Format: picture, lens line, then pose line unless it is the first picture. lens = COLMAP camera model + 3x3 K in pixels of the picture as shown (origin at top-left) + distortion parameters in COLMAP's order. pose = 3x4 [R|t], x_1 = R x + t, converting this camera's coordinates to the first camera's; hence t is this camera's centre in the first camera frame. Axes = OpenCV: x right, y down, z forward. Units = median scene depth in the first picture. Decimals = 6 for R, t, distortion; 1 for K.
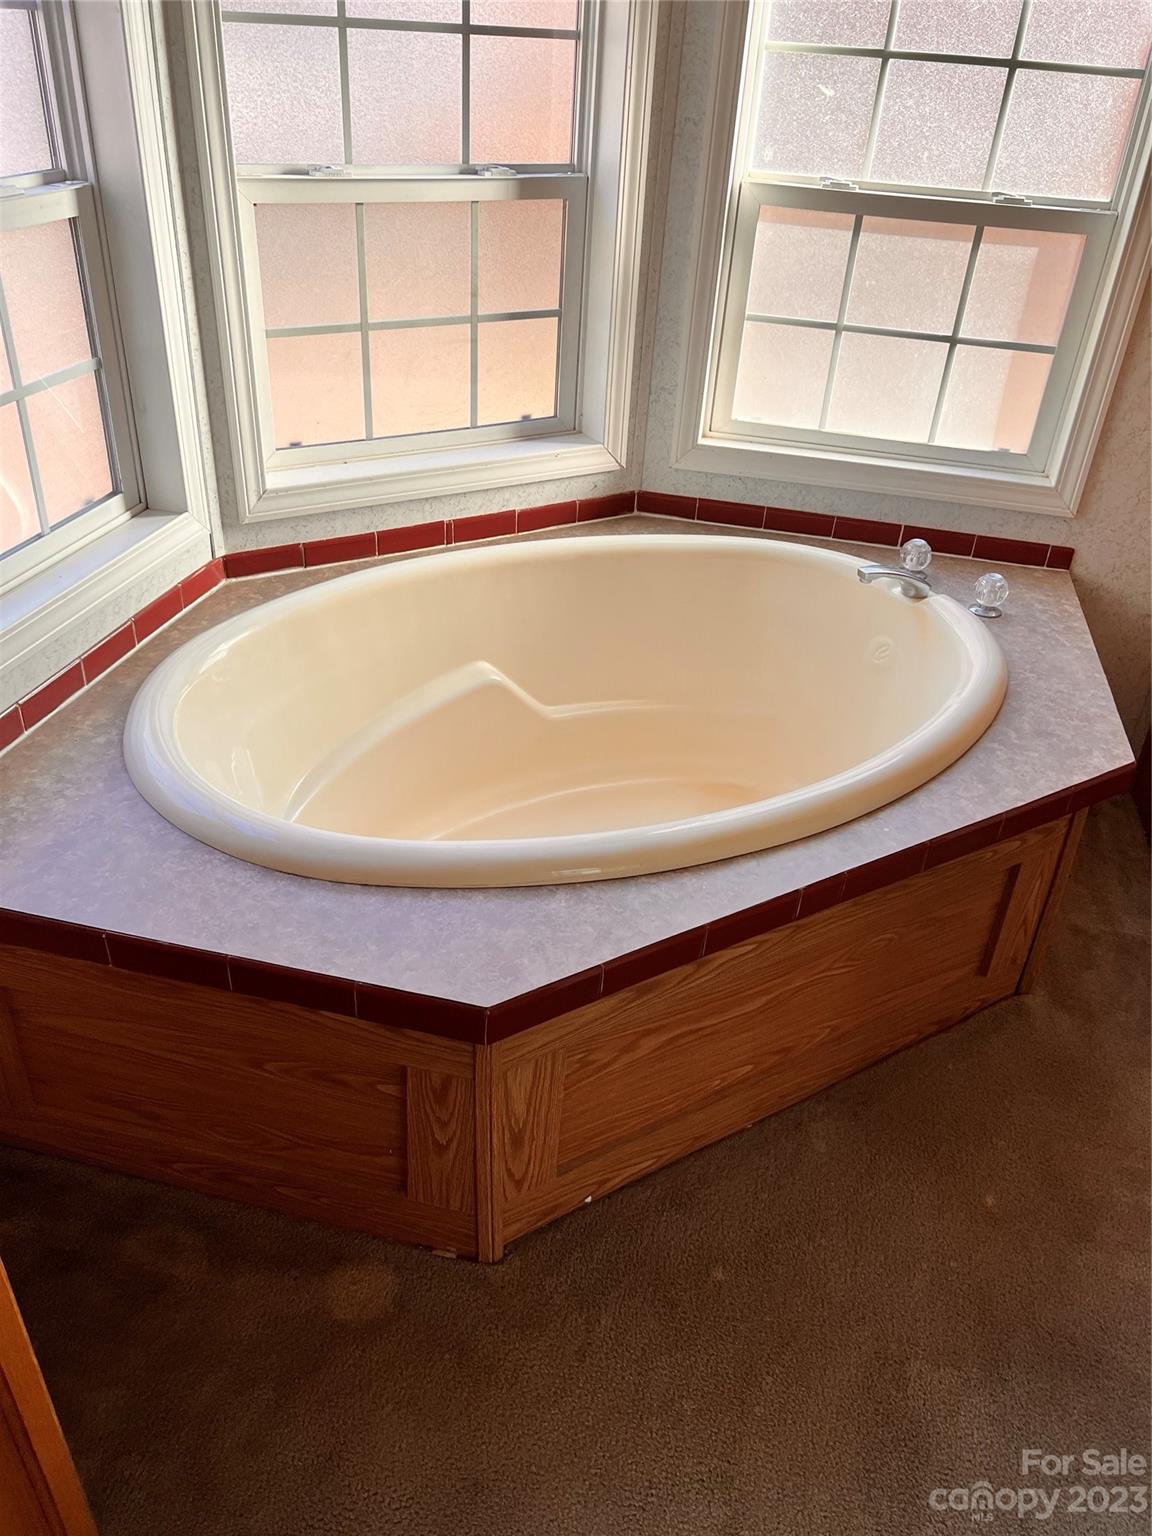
lens RADIAL K [[1170.6, 0, 596.5], [0, 1170.6, 762.3], [0, 0, 1]] dist [0.048050, -0.062668]
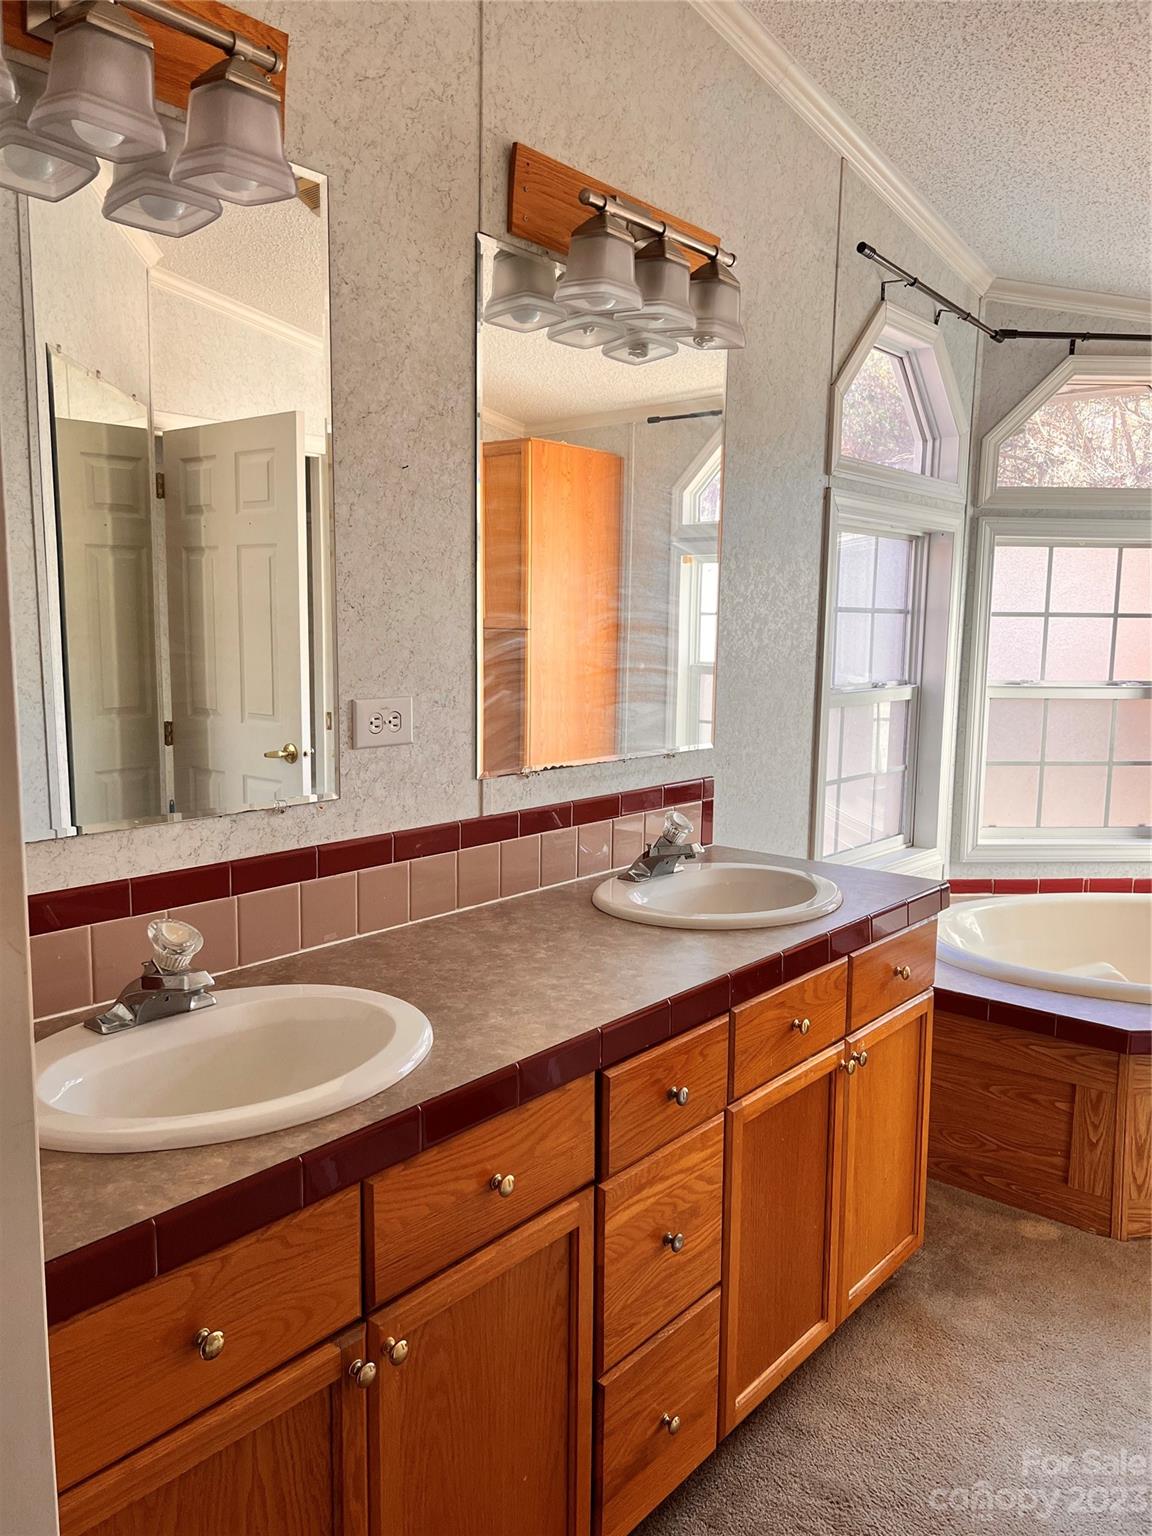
lens RADIAL K [[1162.7, 0, 577.0], [0, 1162.7, 752.6], [0, 0, 1]] dist [0.058587, -0.082803]
pose [[0.886479, 0.011272, -0.462631, -0.005389], [-0.214643, 0.895680, -0.389469, 0.422710], [0.409980, 0.444556, 0.796421, -0.645354]]
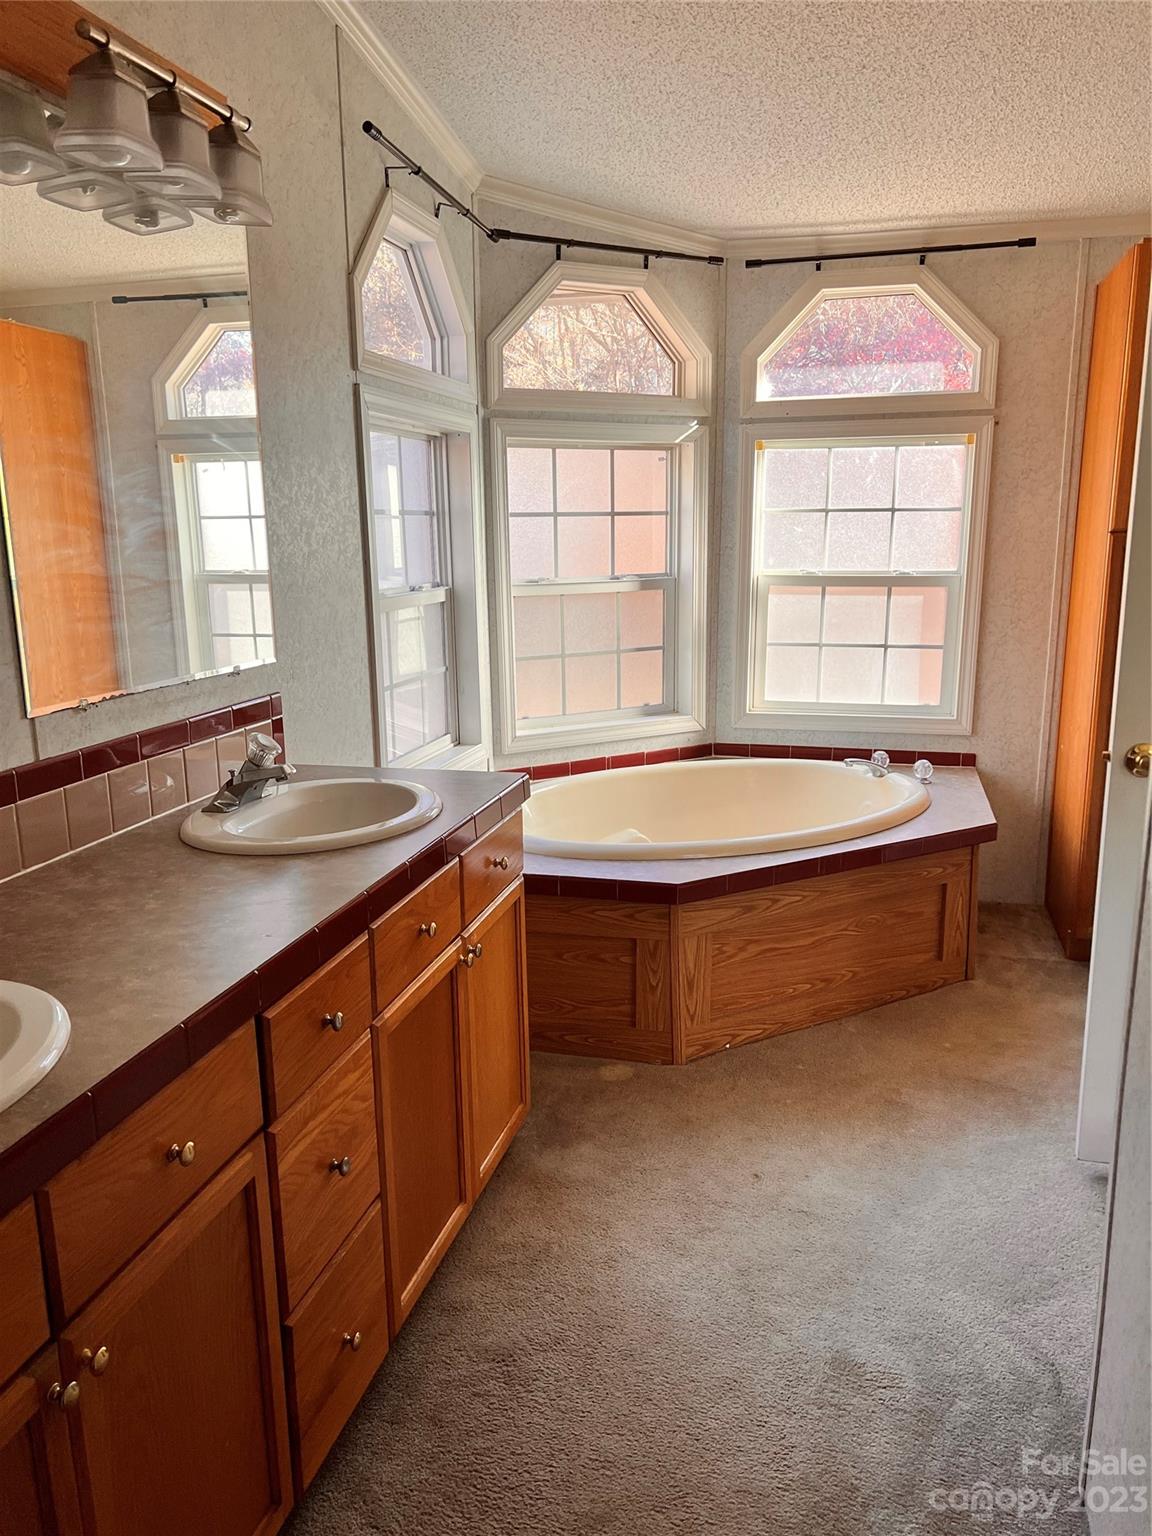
lens RADIAL K [[1170.6, 0, 596.5], [0, 1170.6, 762.3], [0, 0, 1]] dist [0.048050, -0.062668]
pose [[0.997575, -0.061522, -0.032533, -0.090628], [0.046385, 0.936266, -0.348215, 0.425075], [0.051882, 0.345862, 0.936850, -0.656989]]
